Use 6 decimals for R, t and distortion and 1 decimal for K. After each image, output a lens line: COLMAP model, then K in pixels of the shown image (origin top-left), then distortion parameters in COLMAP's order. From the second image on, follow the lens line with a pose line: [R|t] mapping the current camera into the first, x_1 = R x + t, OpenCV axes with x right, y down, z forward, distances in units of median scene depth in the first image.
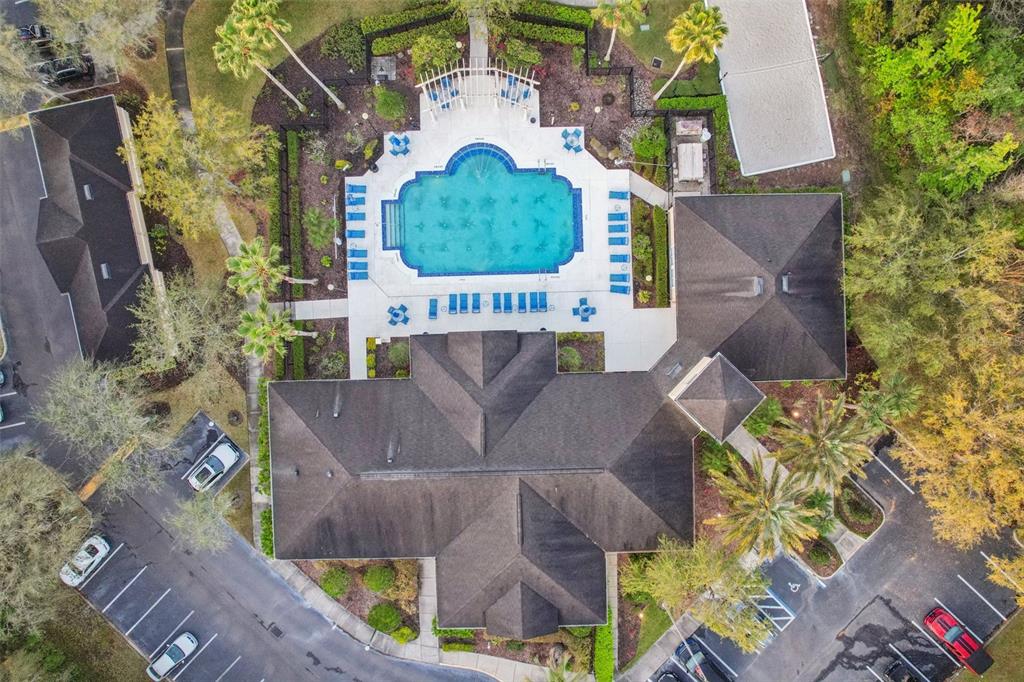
lens RADIAL K [[673.9, 0, 512.0], [0, 673.9, 341.0], [0, 0, 1]] dist [-0.063818, 0.045486]
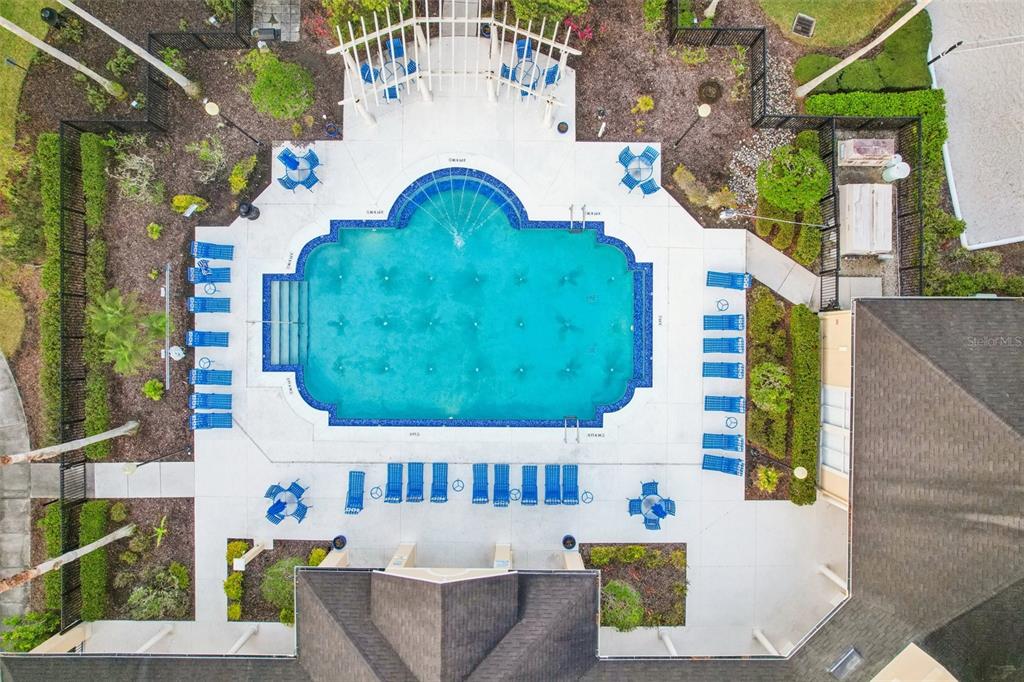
lens RADIAL K [[673.9, 0, 512.0], [0, 673.9, 341.0], [0, 0, 1]] dist [-0.063818, 0.045486]
pose [[0.999476, 0.032303, -0.001838, -0.001027], [-0.032312, 0.999466, -0.004854, -0.162979], [0.001680, 0.004911, 0.999987, 0.489511]]
